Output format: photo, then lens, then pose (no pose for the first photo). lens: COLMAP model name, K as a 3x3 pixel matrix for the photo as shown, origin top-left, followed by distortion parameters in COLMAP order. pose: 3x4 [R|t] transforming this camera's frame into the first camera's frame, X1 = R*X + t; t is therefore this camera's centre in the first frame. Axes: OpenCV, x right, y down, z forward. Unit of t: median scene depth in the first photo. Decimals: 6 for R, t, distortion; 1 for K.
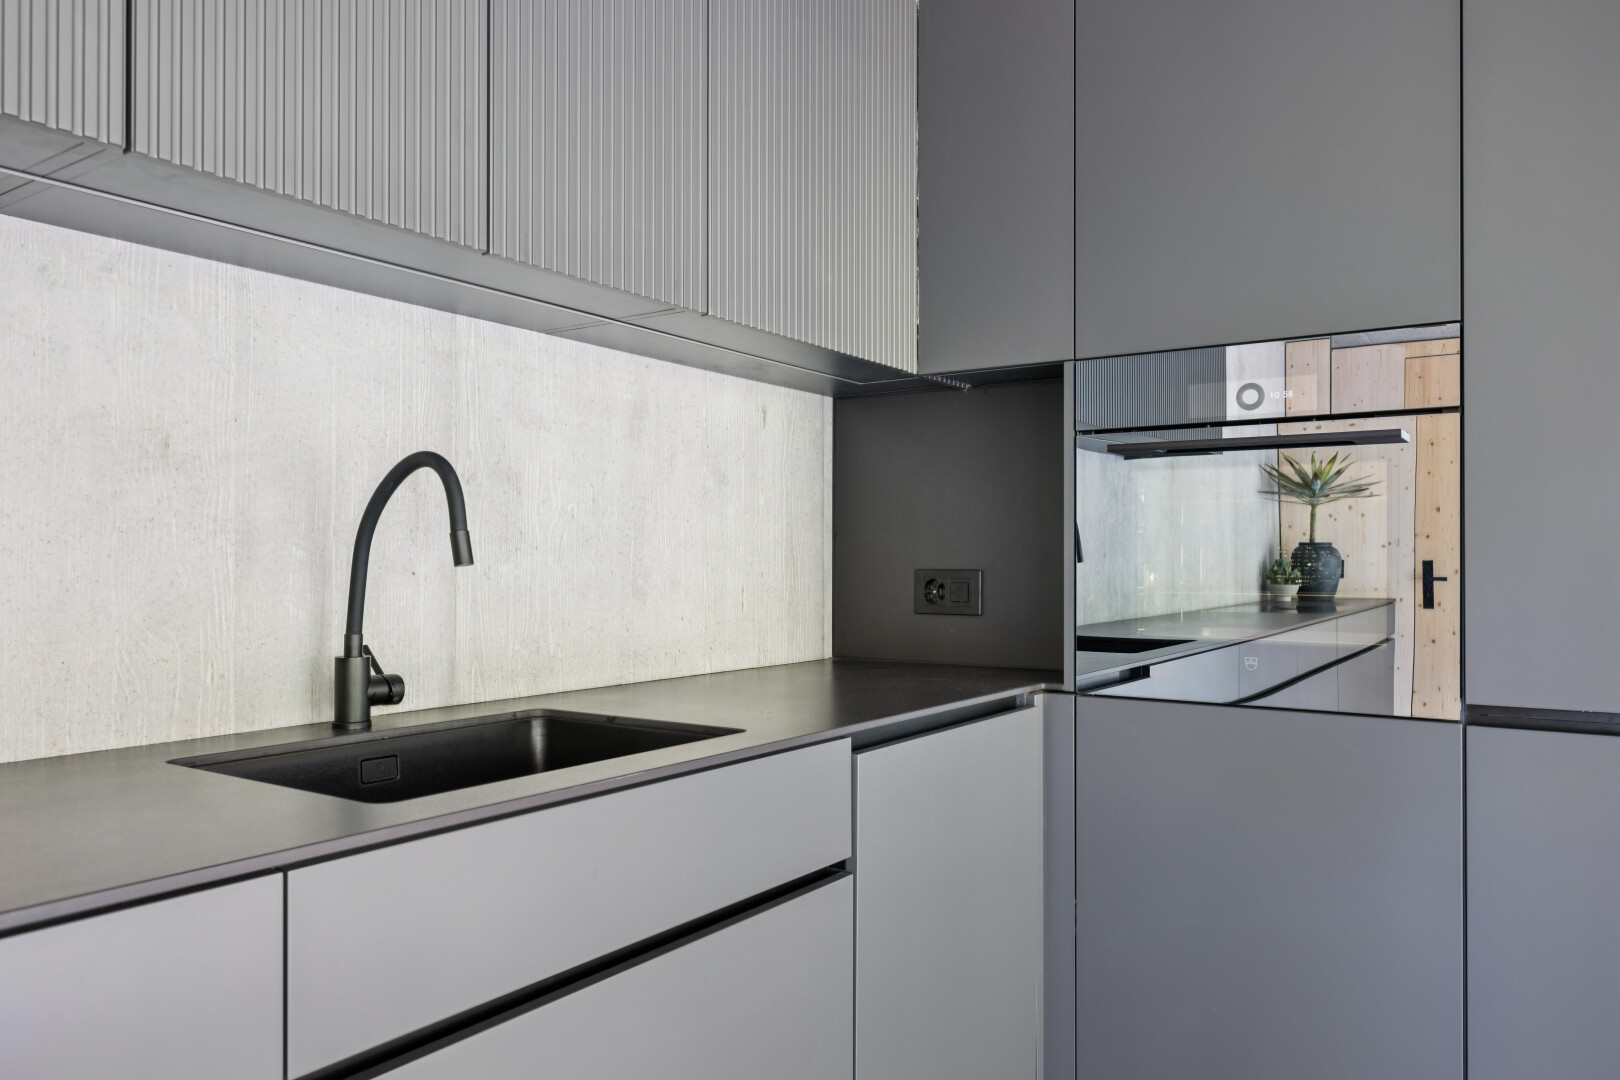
lens RADIAL K [[1132.9, 0, 810.4], [0, 1132.9, 548.5], [0, 0, 1]] dist [0.001482, 0.000043]
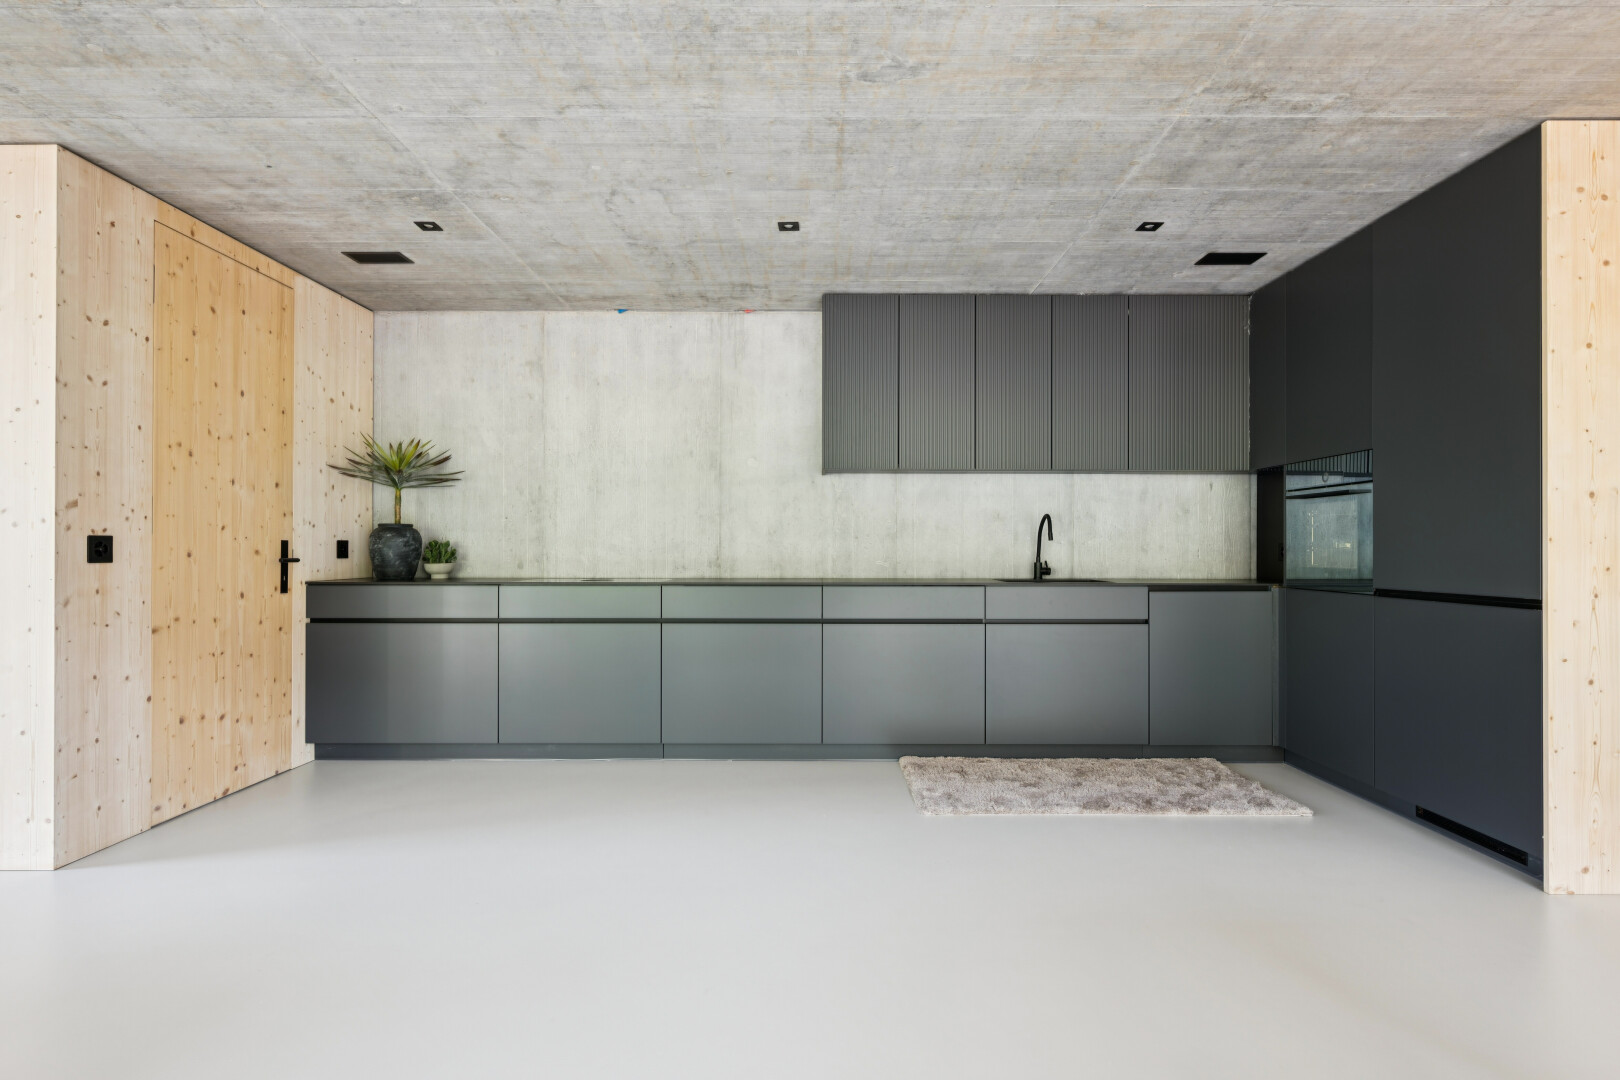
lens RADIAL K [[795.5, 0, 811.7], [0, 795.5, 545.0], [0, 0, 1]] dist [0.000053, 0.000006]
pose [[0.546259, -0.007872, -0.837579, 1.405990], [0.008486, 0.999957, -0.003863, 0.029422], [0.837573, -0.004997, 0.546302, -1.153257]]
